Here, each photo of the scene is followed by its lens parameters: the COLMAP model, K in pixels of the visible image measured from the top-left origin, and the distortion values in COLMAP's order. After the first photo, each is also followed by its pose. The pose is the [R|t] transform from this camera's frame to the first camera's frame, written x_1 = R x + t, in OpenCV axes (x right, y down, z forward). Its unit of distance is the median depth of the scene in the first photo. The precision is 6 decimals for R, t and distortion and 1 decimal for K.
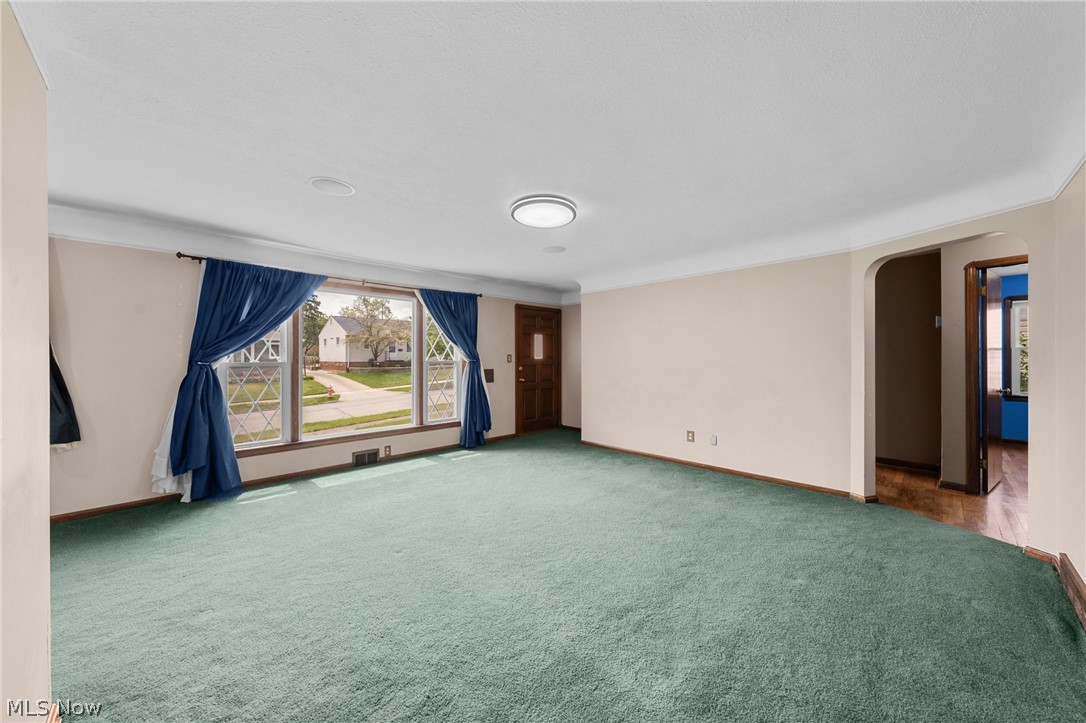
lens RADIAL K [[391.4, 0, 547.9], [0, 391.4, 360.0], [0, 0, 1]] dist [0.002067, 0.000356]
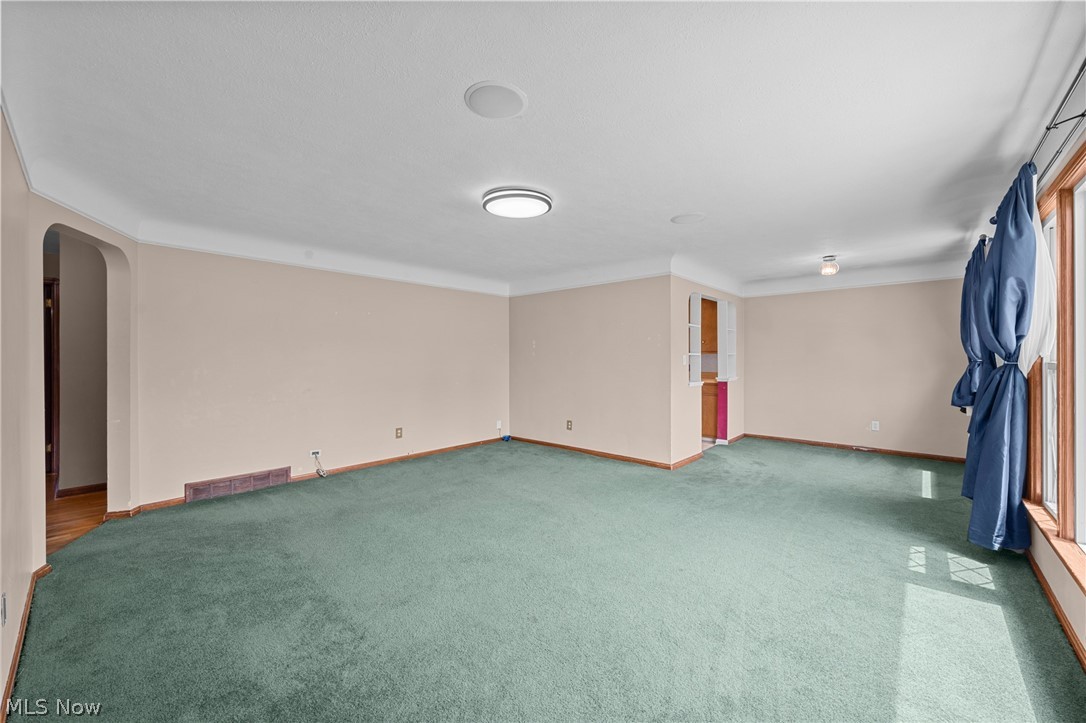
lens RADIAL K [[416.9, 0, 543.0], [0, 416.9, 361.5], [0, 0, 1]] dist [-0.003198, -0.000321]
pose [[-0.997358, 0.006078, -0.072385, -0.002879], [0.005132, 0.999899, 0.013256, -0.004529], [0.072458, 0.012849, -0.997289, 1.081724]]
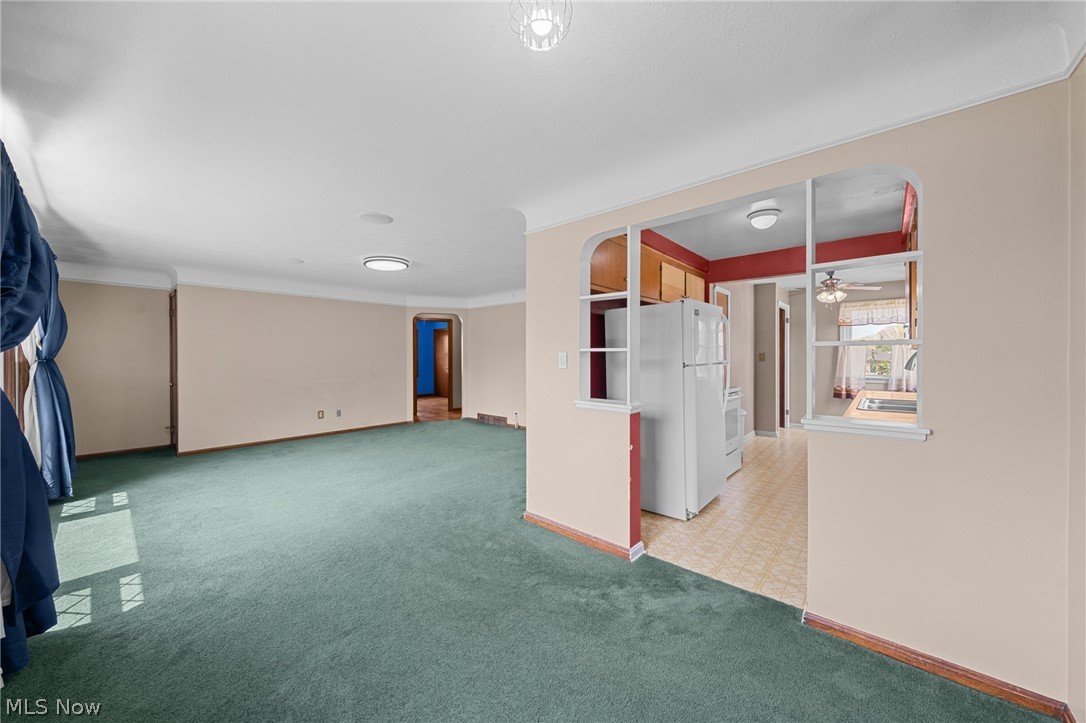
lens RADIAL K [[391.4, 0, 547.9], [0, 391.4, 360.0], [0, 0, 1]] dist [0.002067, 0.000356]
pose [[-0.087557, -0.005638, 0.996144, -0.876691], [0.007910, 0.999949, 0.006355, 0.001773], [-0.996128, 0.008436, -0.087508, 0.271283]]
